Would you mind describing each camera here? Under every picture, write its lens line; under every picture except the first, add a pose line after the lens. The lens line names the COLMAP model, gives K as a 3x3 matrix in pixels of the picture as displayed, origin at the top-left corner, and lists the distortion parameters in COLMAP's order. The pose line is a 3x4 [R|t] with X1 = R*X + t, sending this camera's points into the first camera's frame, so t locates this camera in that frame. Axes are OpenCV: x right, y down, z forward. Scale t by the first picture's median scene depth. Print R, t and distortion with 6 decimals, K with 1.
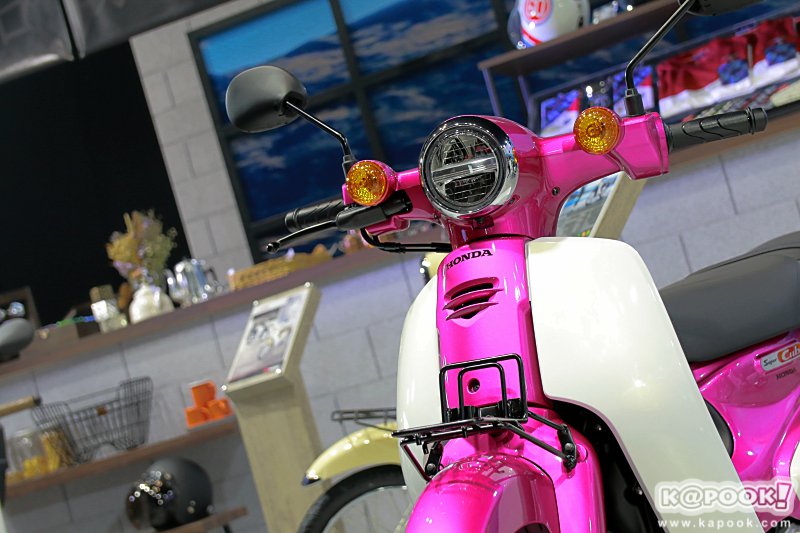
lens RADIAL K [[1805.3, 0, 395.9], [0, 1805.3, 268.5], [0, 0, 1]] dist [0.320882, 0.000000]
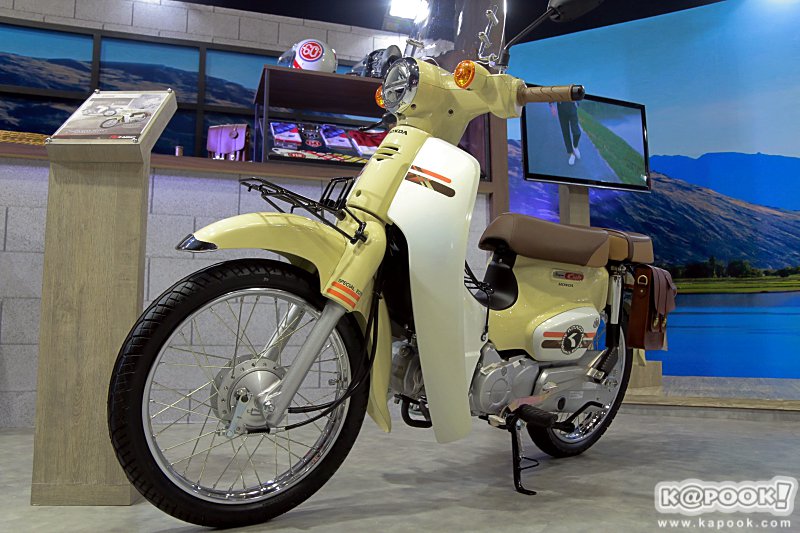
lens RADIAL K [[632.3, 0, 397.0], [0, 632.3, 272.4], [0, 0, 1]] dist [-0.097592, 0.068963]
pose [[0.750025, 0.342639, 0.565740, -0.090710], [-0.250623, 0.938798, -0.236319, 0.120013], [-0.612087, 0.035458, 0.789995, 0.541637]]
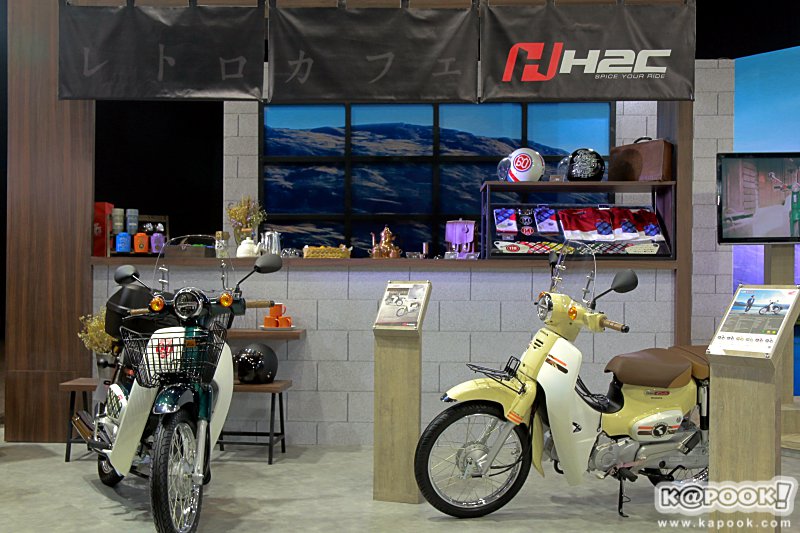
lens RADIAL K [[904.3, 0, 394.9], [0, 904.3, 277.3], [0, 0, 1]] dist [-0.020460, 0.000000]
pose [[0.905923, 0.282719, 0.315236, -0.285469], [-0.286976, 0.957338, -0.033877, 0.035691], [-0.311365, -0.059775, 0.948408, 0.152696]]
